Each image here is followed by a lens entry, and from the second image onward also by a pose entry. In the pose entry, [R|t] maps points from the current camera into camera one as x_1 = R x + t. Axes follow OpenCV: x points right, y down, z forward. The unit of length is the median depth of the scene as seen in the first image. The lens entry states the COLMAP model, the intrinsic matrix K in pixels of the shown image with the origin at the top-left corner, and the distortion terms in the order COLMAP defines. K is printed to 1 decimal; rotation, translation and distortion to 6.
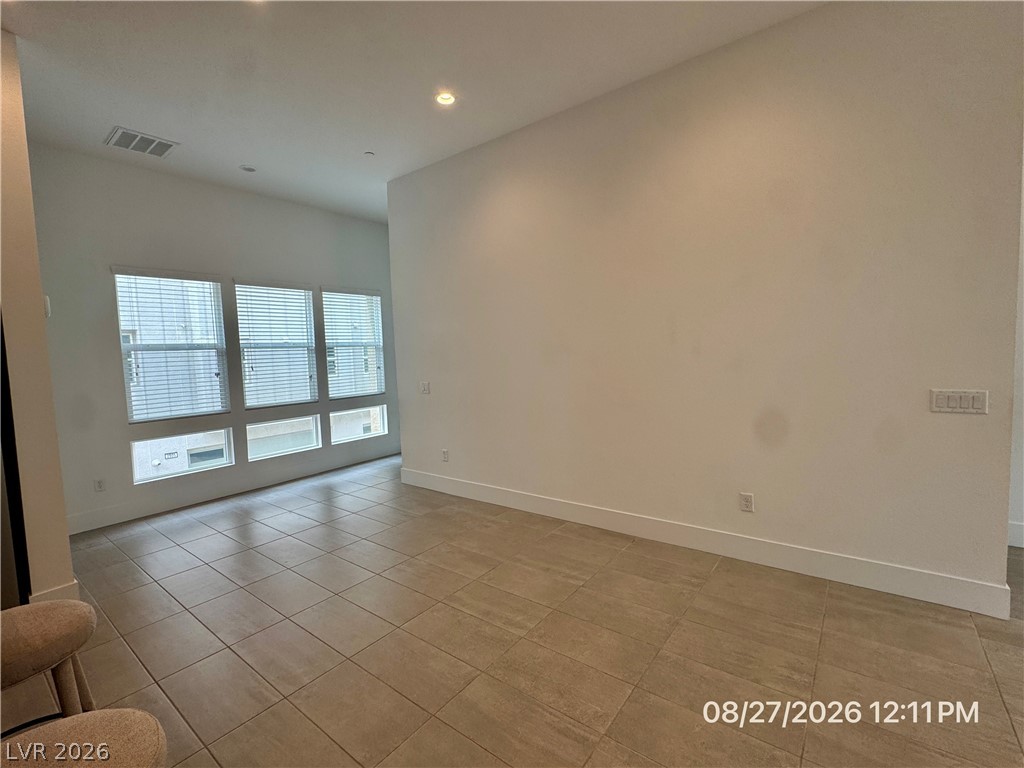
lens RADIAL K [[457.4, 0, 508.1], [0, 457.4, 382.0], [0, 0, 1]] dist [-0.000229, -0.002043]
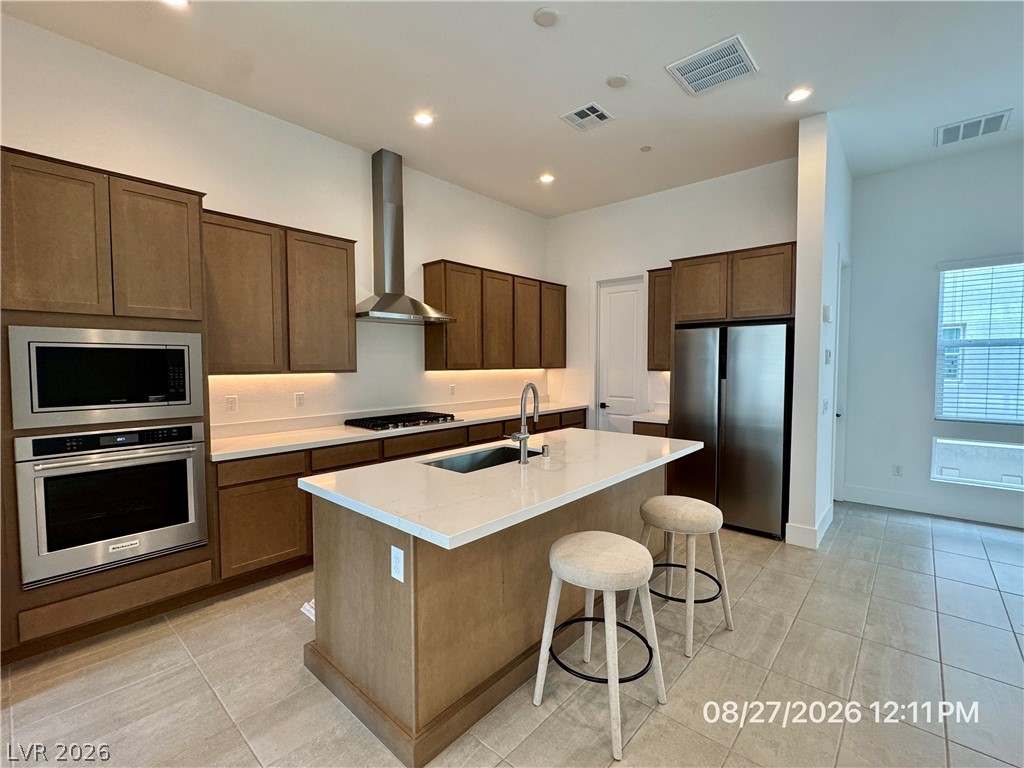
lens RADIAL K [[457.4, 0, 513.7], [0, 457.4, 382.1], [0, 0, 1]] dist [-0.000229, -0.002043]
pose [[-0.068798, 0.078243, -0.994558, 0.256994], [-0.061767, 0.994673, 0.082524, -0.017897], [0.995717, 0.067109, -0.063599, 0.151944]]
